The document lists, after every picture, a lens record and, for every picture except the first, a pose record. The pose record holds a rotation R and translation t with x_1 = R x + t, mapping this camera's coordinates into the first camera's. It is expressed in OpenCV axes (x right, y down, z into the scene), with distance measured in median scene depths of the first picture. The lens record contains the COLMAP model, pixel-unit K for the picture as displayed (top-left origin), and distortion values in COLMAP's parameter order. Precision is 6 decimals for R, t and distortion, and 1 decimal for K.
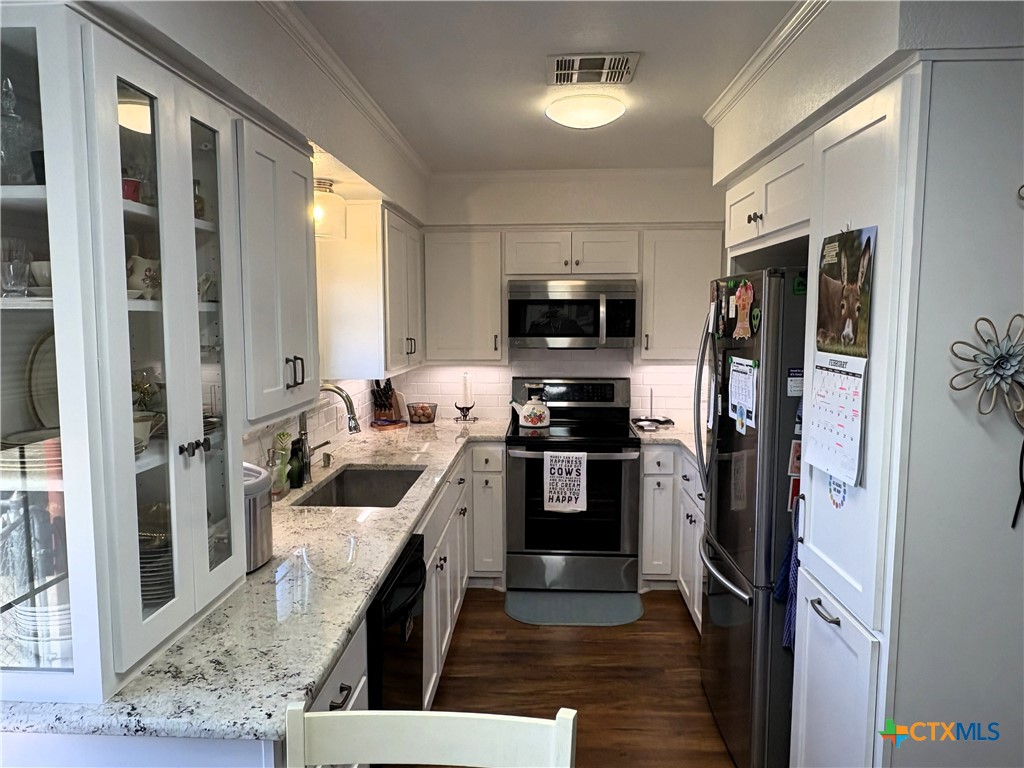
lens RADIAL K [[726.4, 0, 512.0], [0, 726.4, 384.0], [0, 0, 1]] dist [-0.005463, 0.002744]
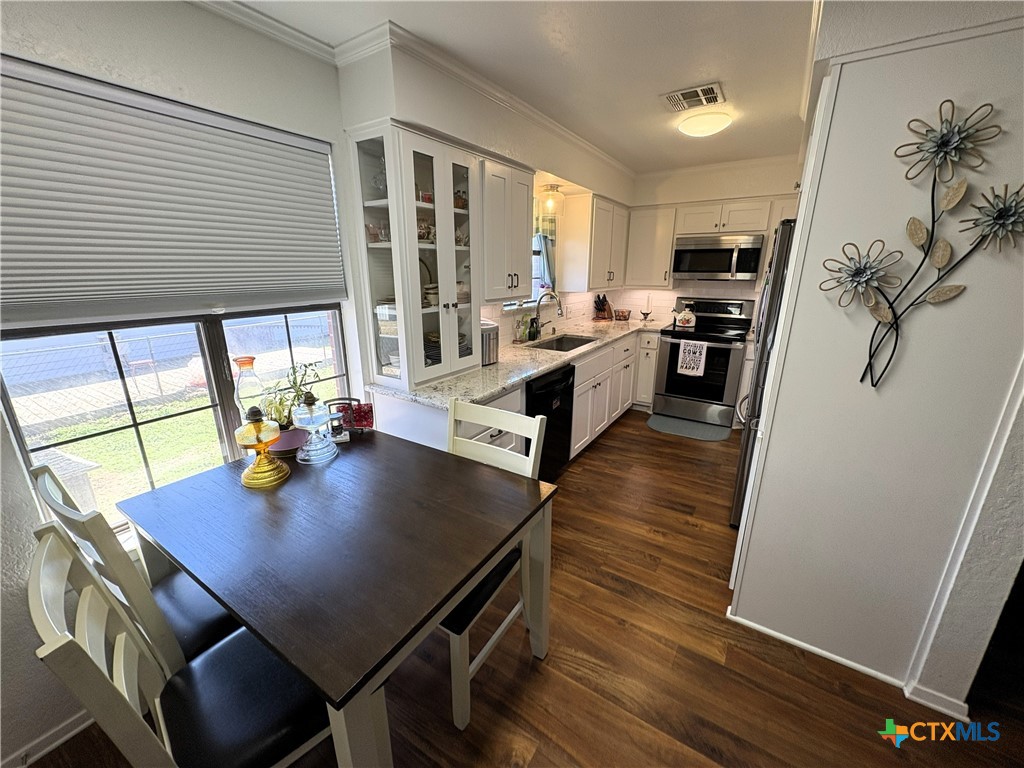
lens RADIAL K [[405.9, 0, 514.1], [0, 405.9, 381.8], [0, 0, 1]] dist [-0.004610, -0.000185]
pose [[0.869266, 0.136075, -0.475247, 0.174047], [-0.048328, 0.980156, 0.192247, 0.024849], [0.491976, -0.144146, 0.858593, -0.049982]]
